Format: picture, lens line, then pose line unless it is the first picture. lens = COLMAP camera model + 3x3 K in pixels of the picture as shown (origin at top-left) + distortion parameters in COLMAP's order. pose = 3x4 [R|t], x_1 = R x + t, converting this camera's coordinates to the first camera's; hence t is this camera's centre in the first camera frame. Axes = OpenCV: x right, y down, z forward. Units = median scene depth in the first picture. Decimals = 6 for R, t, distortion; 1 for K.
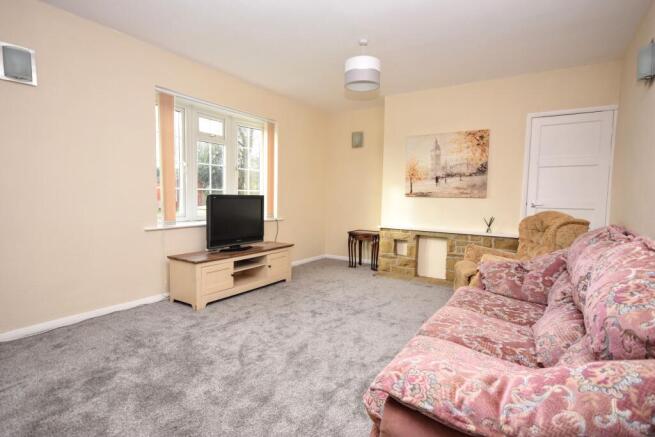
lens RADIAL K [[347.4, 0, 331.1], [0, 347.4, 218.3], [0, 0, 1]] dist [0.025197, 0.000077]
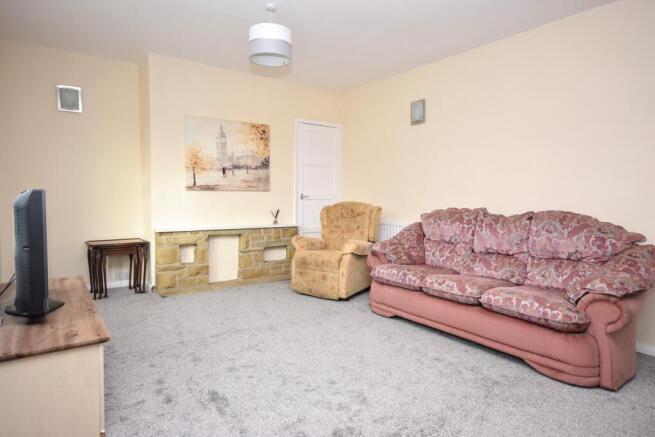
lens RADIAL K [[382.3, 0, 330.4], [0, 382.3, 219.7], [0, 0, 1]] dist [0.018054, 0.000806]
pose [[0.377384, -0.074506, 0.923055, -0.519224], [0.058858, 0.996673, 0.056384, -0.026084], [-0.924185, 0.033051, 0.380513, 0.384047]]
